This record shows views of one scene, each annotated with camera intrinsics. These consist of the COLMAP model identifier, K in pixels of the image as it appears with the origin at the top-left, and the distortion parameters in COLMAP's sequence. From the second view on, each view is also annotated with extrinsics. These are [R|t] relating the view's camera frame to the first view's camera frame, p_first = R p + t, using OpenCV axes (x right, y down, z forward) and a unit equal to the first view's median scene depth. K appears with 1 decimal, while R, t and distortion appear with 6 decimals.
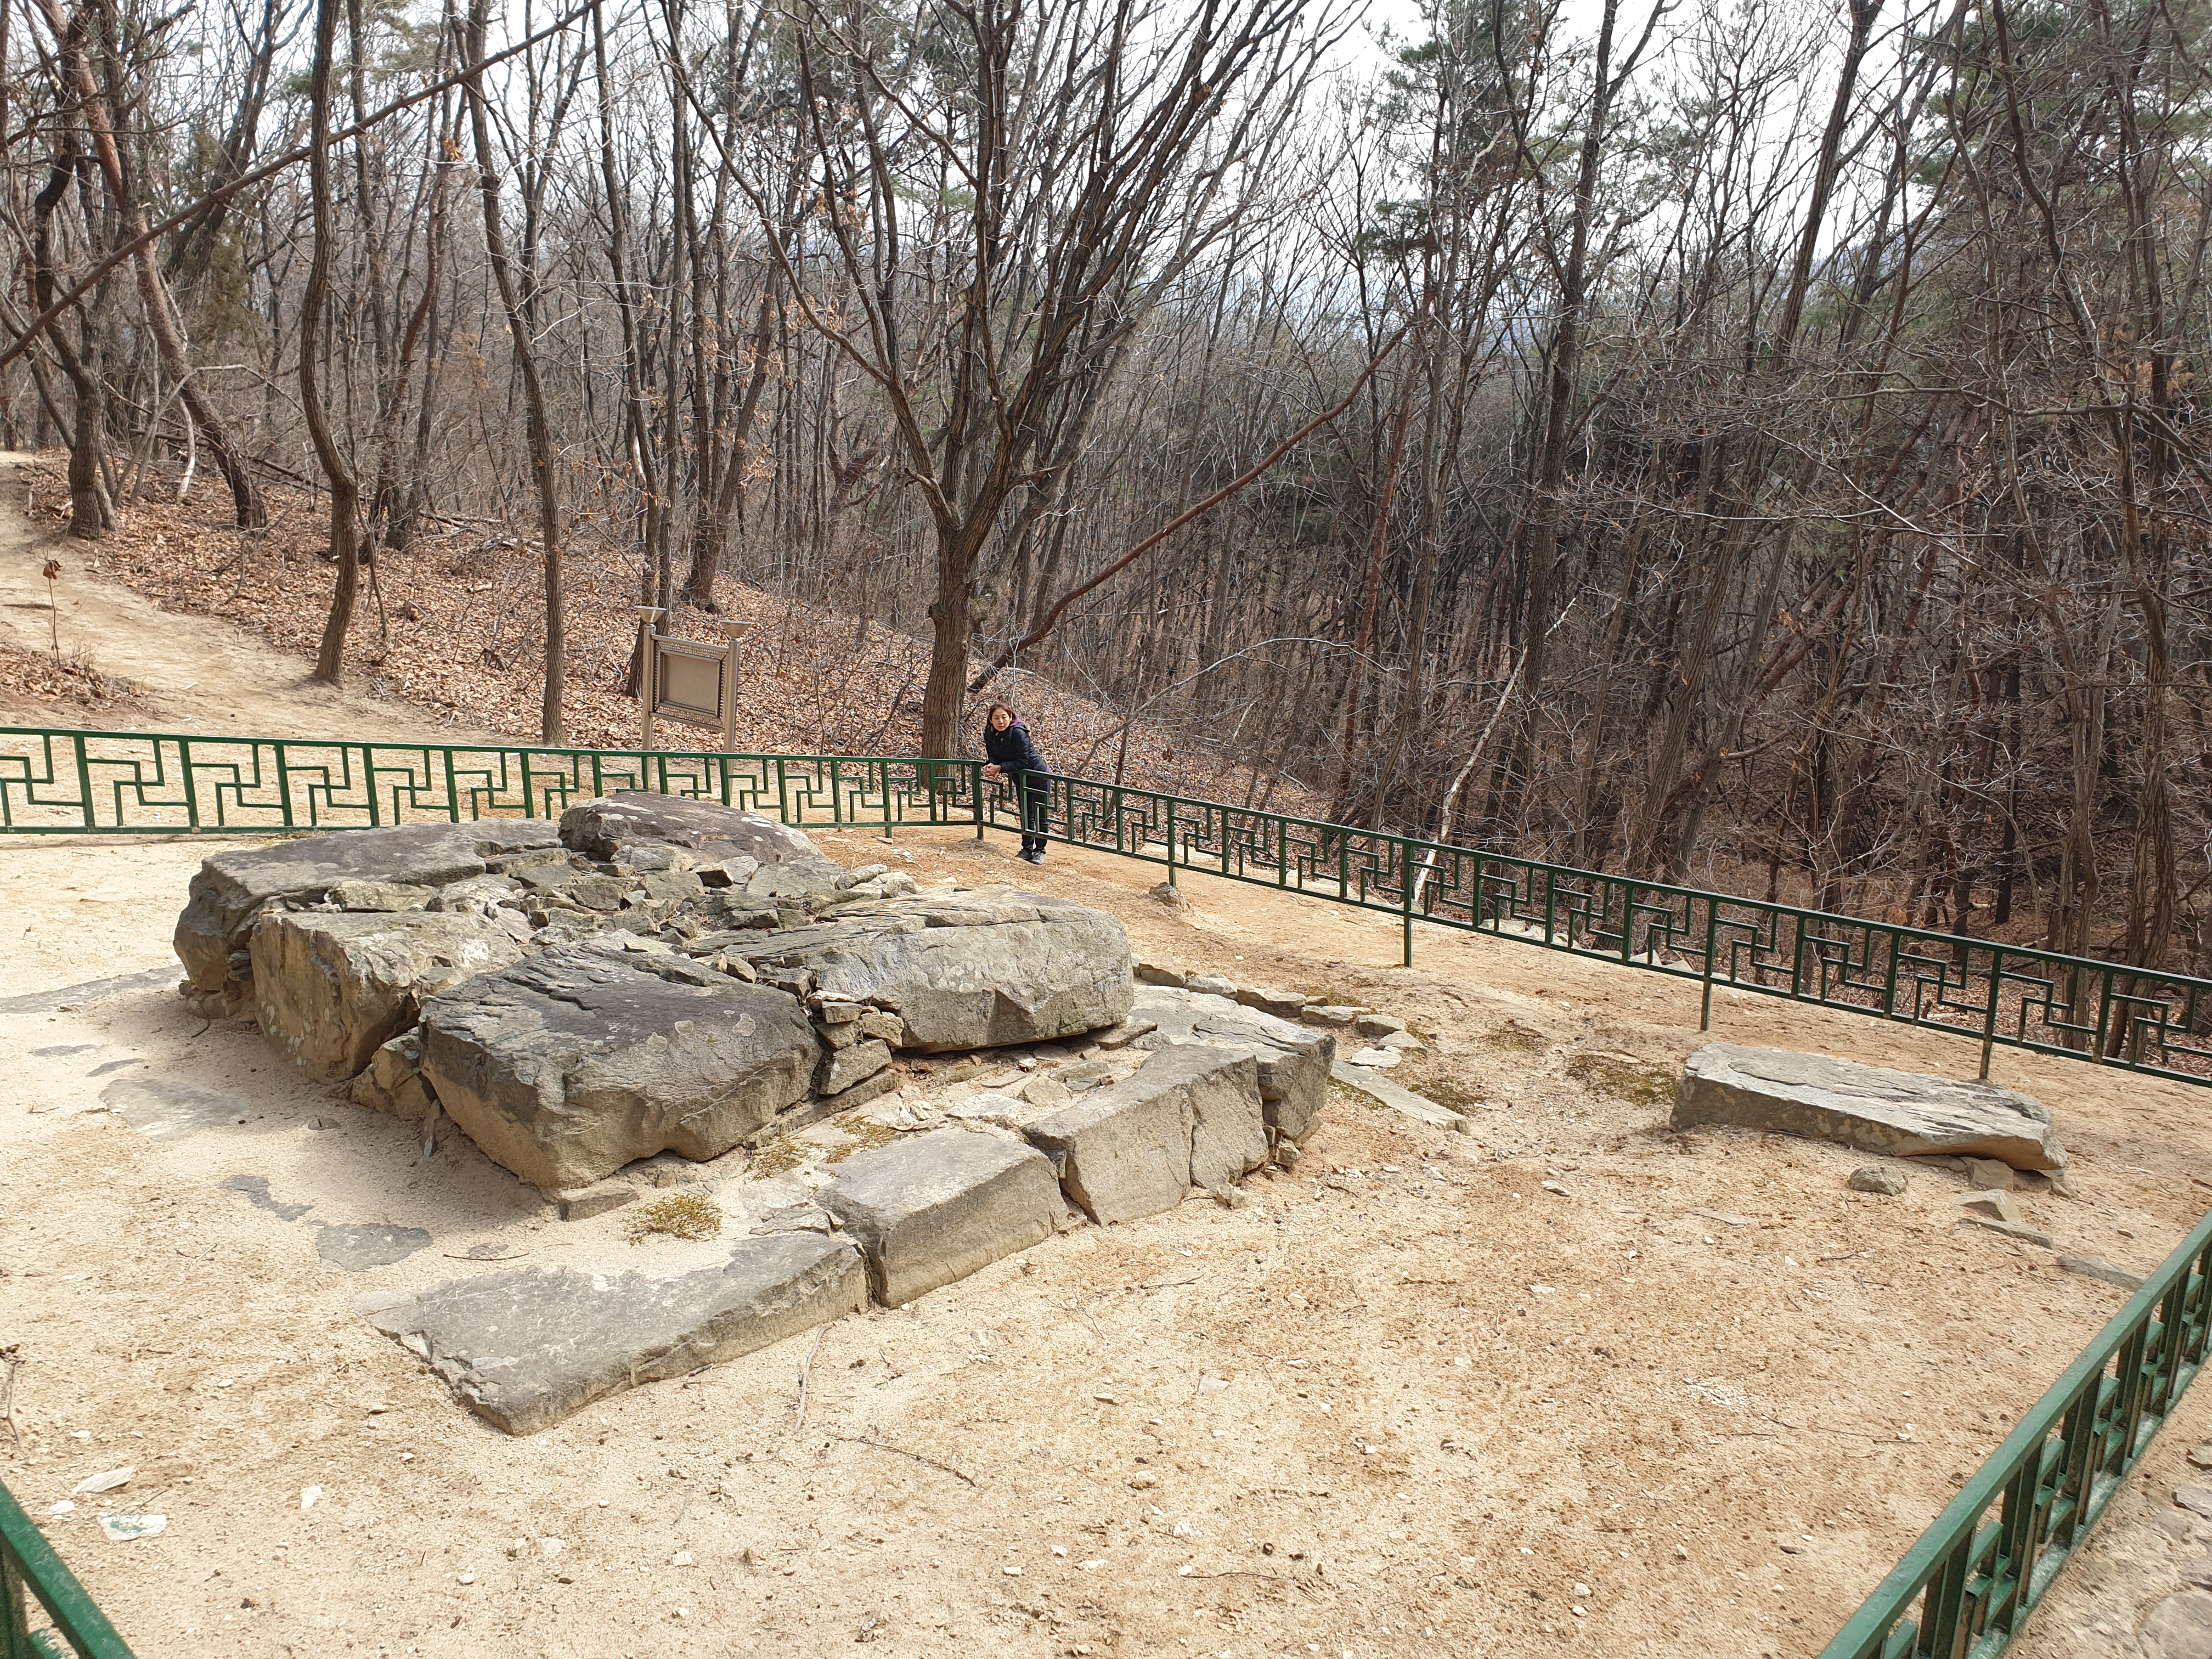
lens RADIAL K [[1700.3, 0, 1106.0], [0, 1700.3, 829.5], [0, 0, 1]] dist [0.064232, -0.001810]
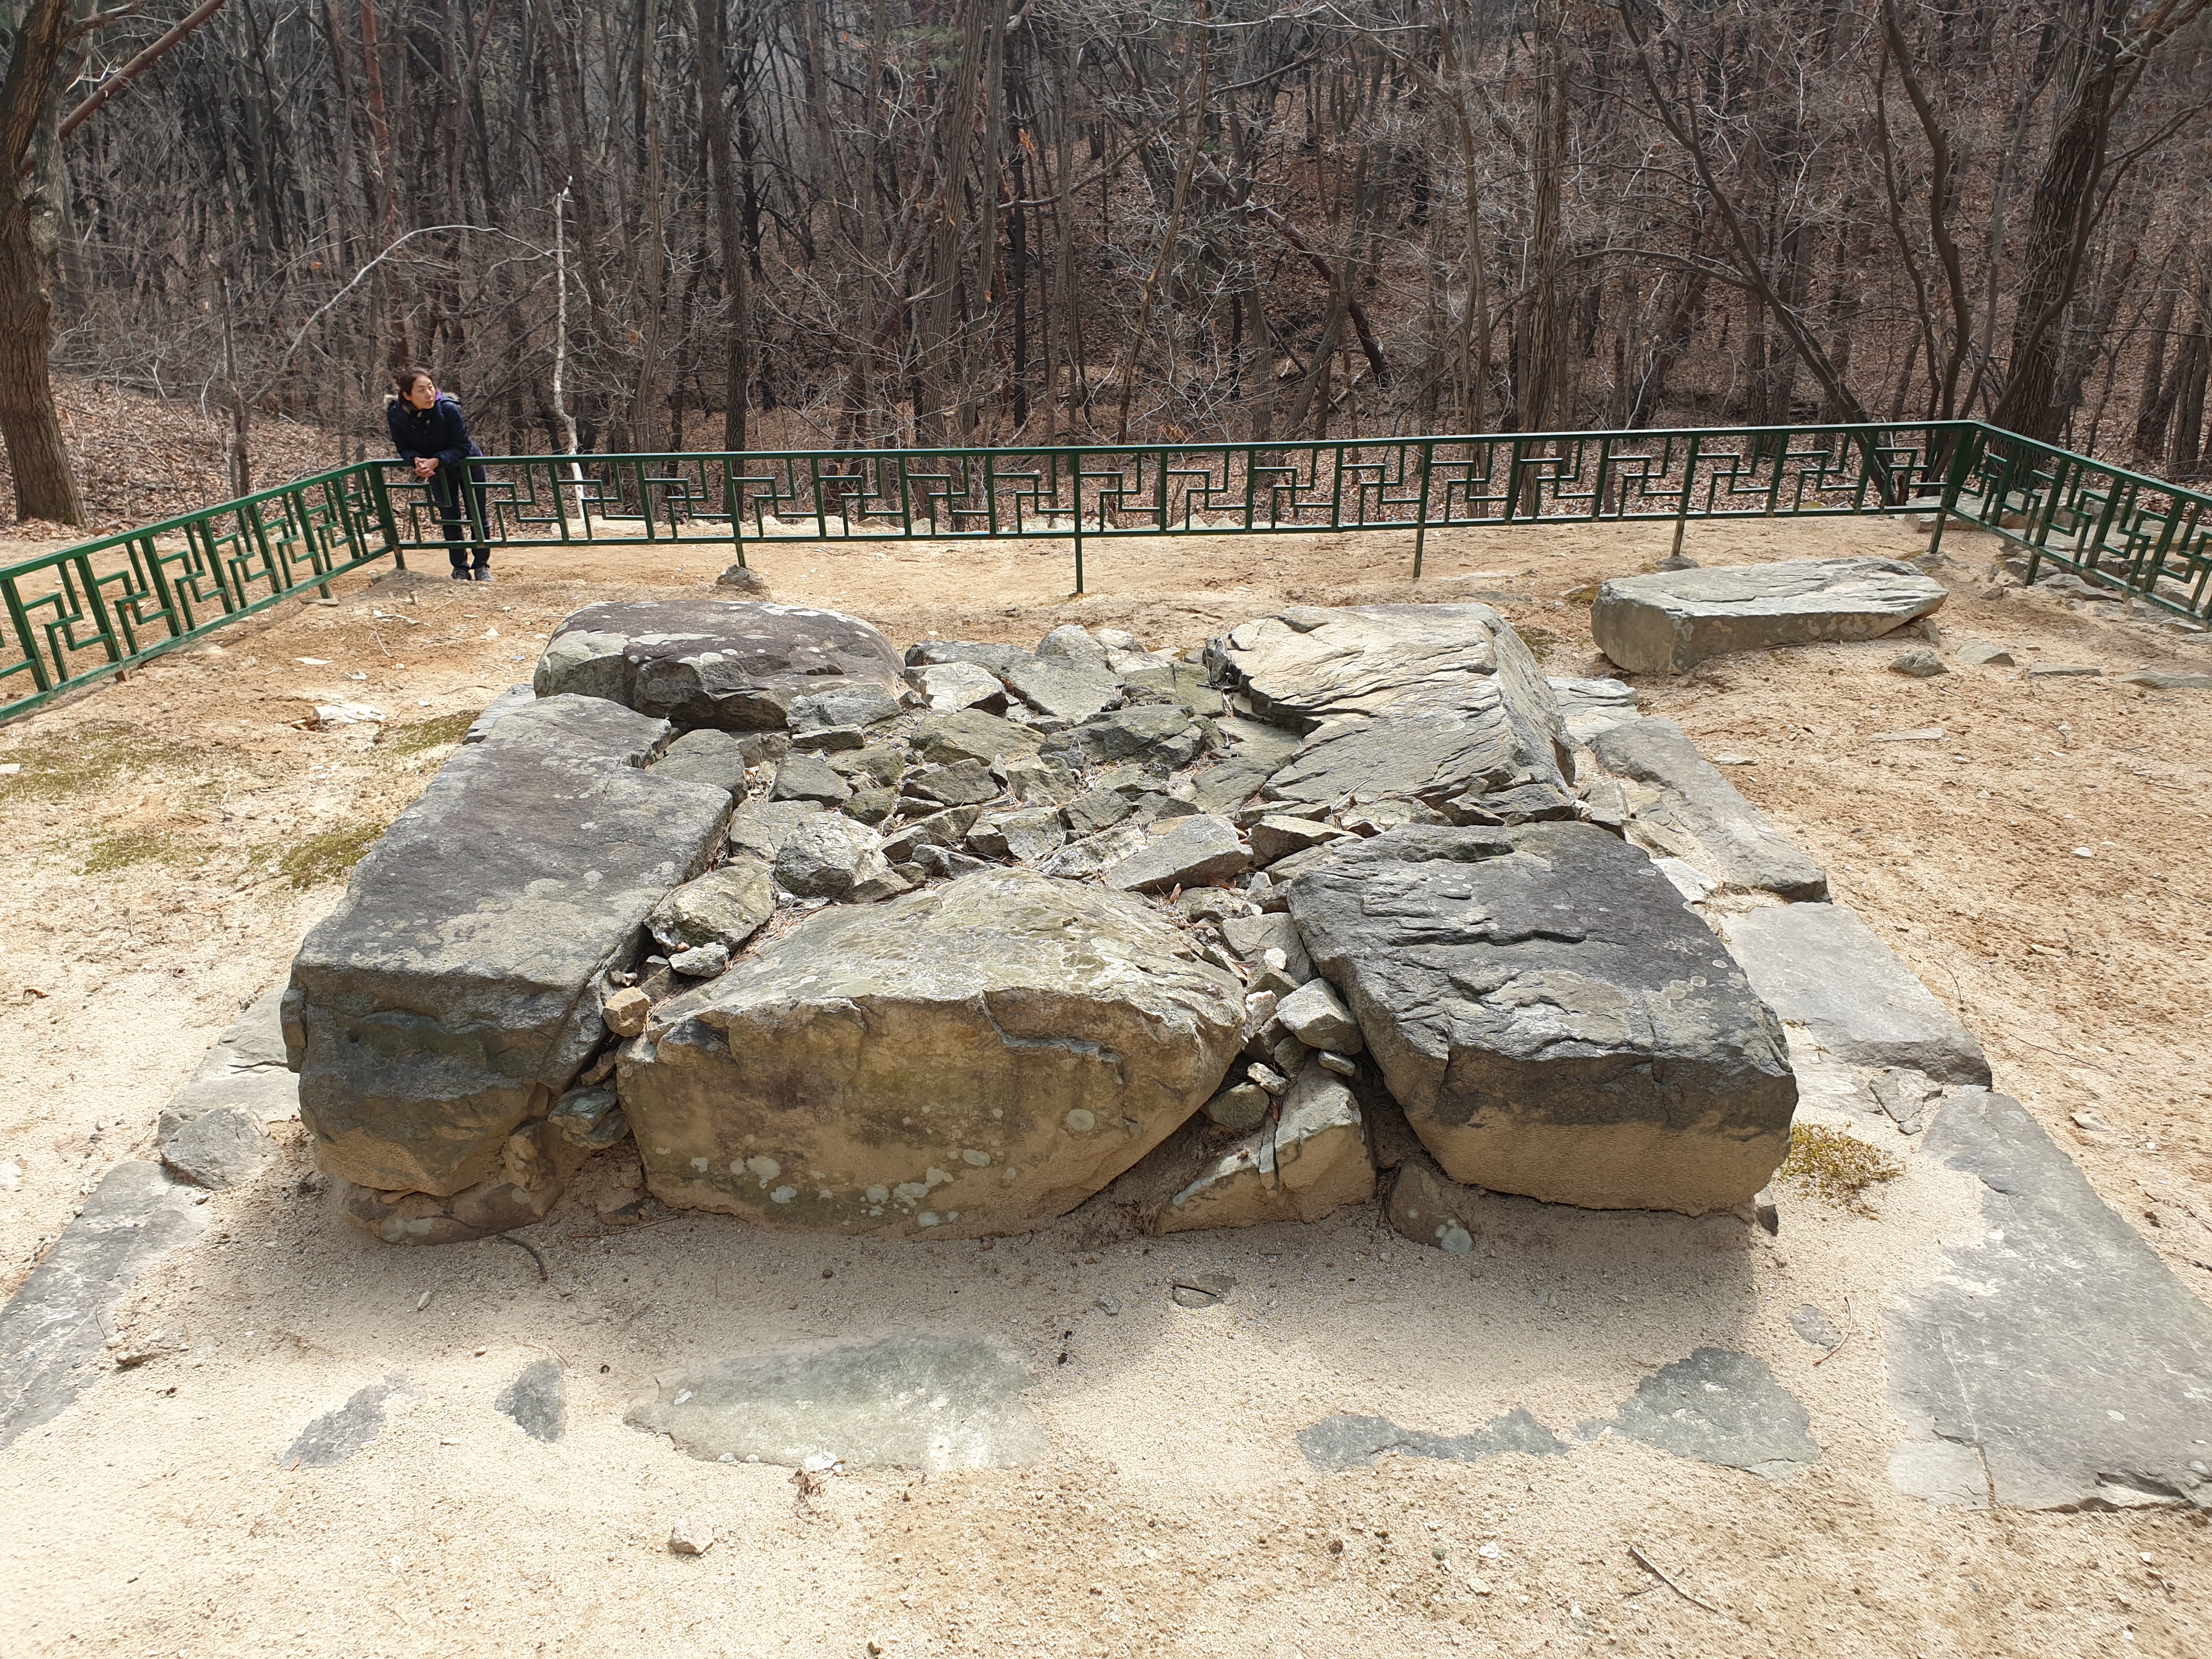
lens RADIAL K [[1700.3, 0, 1106.0], [0, 1700.3, 829.5], [0, 0, 1]] dist [0.064232, -0.001810]
pose [[0.749945, -0.328398, 0.574228, -0.369151], [0.174829, 0.935600, 0.306737, -0.075360], [-0.637979, -0.129644, 0.759062, 0.294873]]
